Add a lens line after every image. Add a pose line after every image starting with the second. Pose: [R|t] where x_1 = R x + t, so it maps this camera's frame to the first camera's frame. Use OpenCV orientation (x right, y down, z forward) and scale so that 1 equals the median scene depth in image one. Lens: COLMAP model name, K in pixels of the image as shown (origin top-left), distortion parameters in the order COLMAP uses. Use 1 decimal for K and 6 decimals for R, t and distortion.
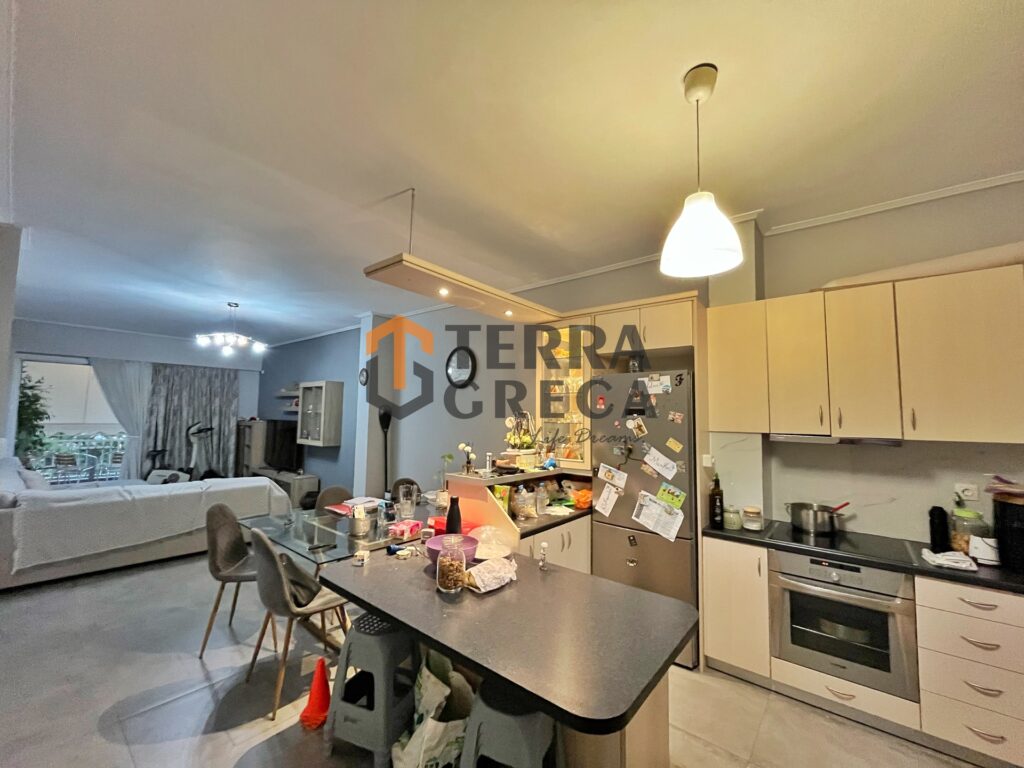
lens RADIAL K [[413.8, 0, 507.5], [0, 413.8, 384.6], [0, 0, 1]] dist [-0.002530, -0.000431]
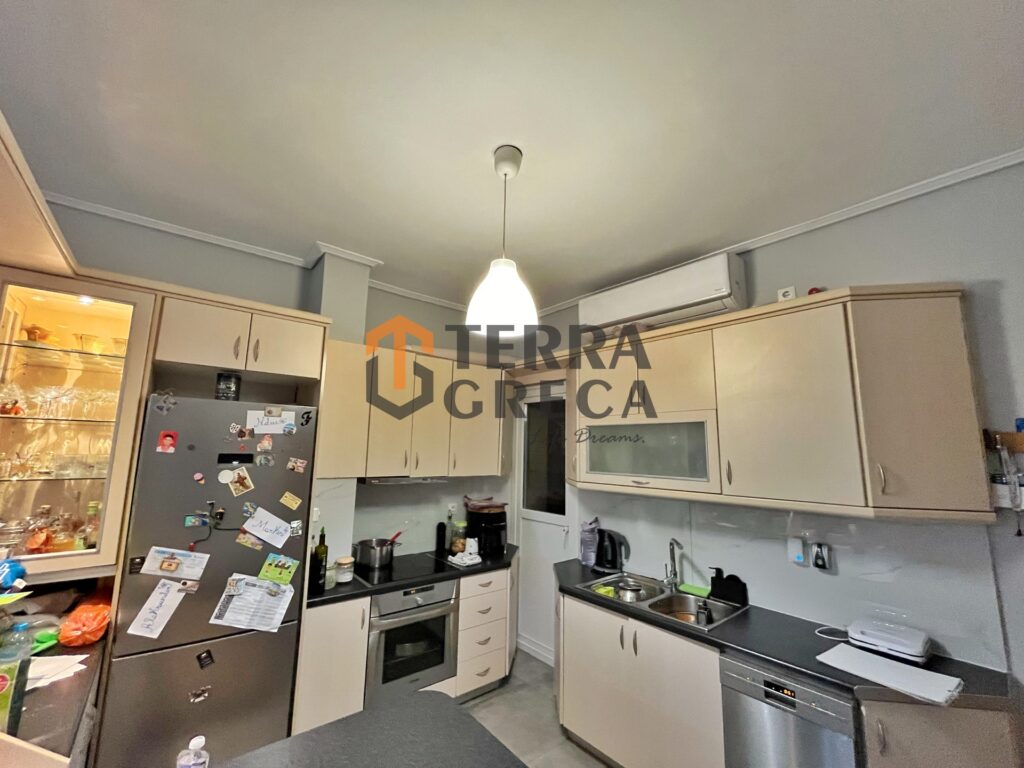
lens RADIAL K [[420.4, 0, 509.4], [0, 420.4, 386.1], [0, 0, 1]] dist [0.000321, -0.000022]
pose [[0.201395, 0.136864, 0.969901, -0.140692], [-0.087082, 0.988771, -0.121444, -0.003679], [-0.975631, -0.060002, 0.211052, 0.196613]]
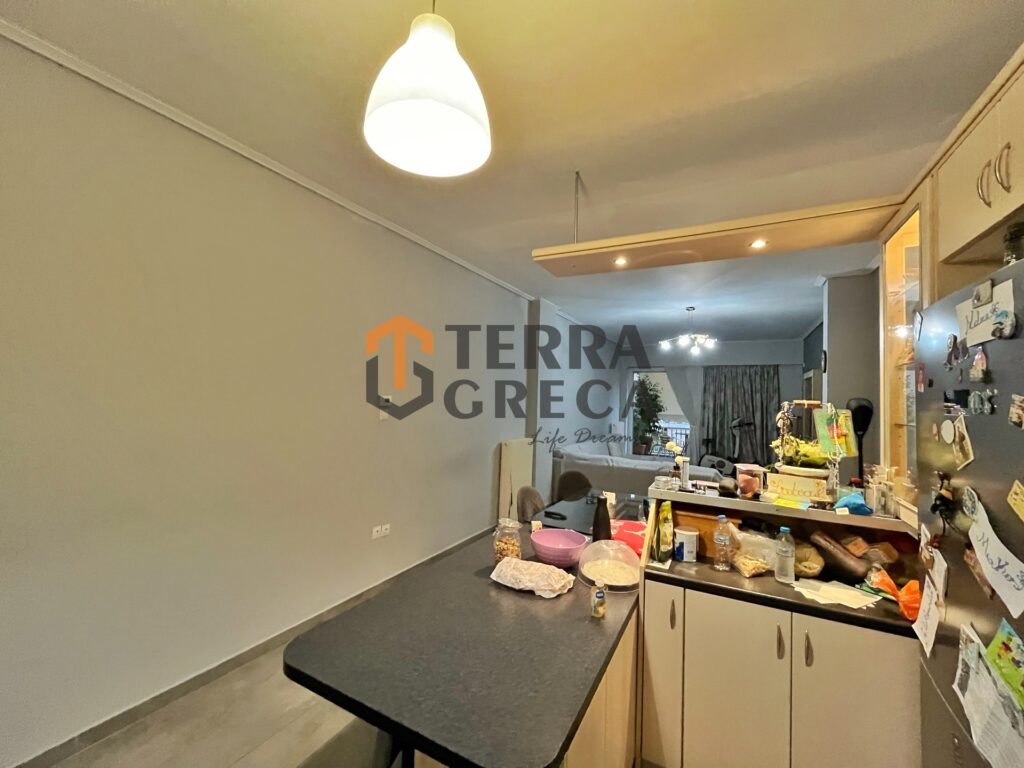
lens RADIAL K [[413.8, 0, 507.5], [0, 413.8, 384.6], [0, 0, 1]] dist [-0.002530, -0.000431]
pose [[0.198152, -0.044082, -0.979180, 0.278215], [0.046836, 0.998273, -0.035464, 0.022849], [0.979052, -0.038834, 0.199874, 0.256653]]
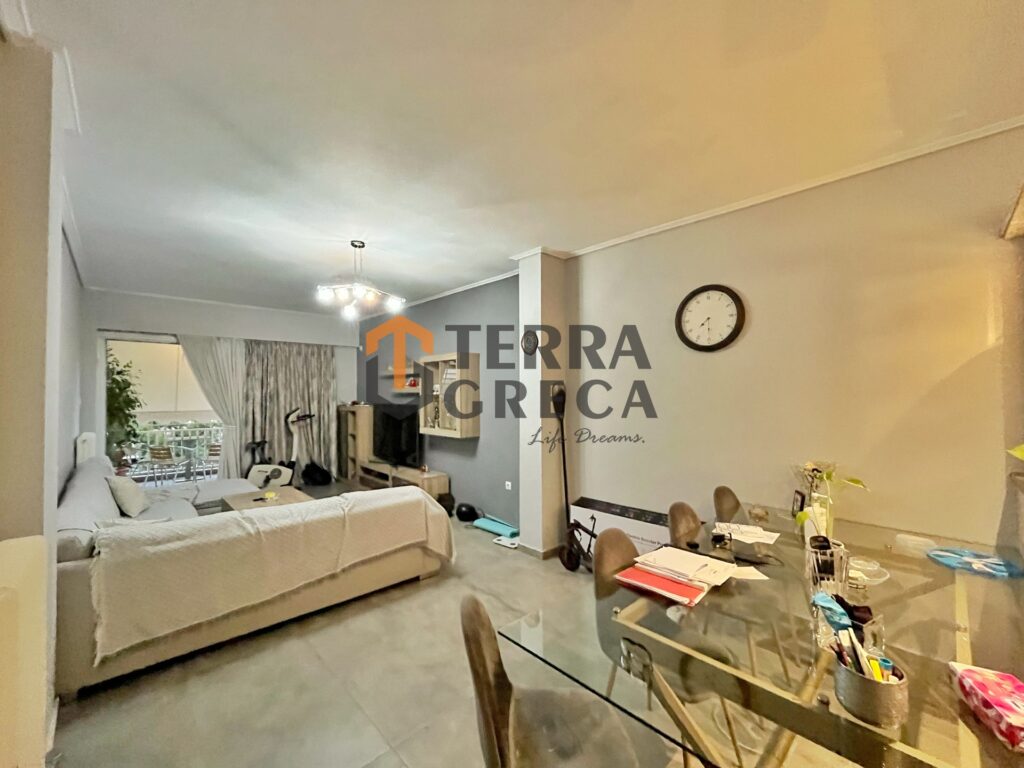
lens RADIAL K [[420.4, 0, 509.4], [0, 420.4, 386.1], [0, 0, 1]] dist [0.000321, -0.000022]
pose [[0.992296, -0.021665, -0.121978, -0.286439], [0.028456, 0.998124, 0.054203, 0.014575], [0.120575, -0.057256, 0.991052, 0.270445]]
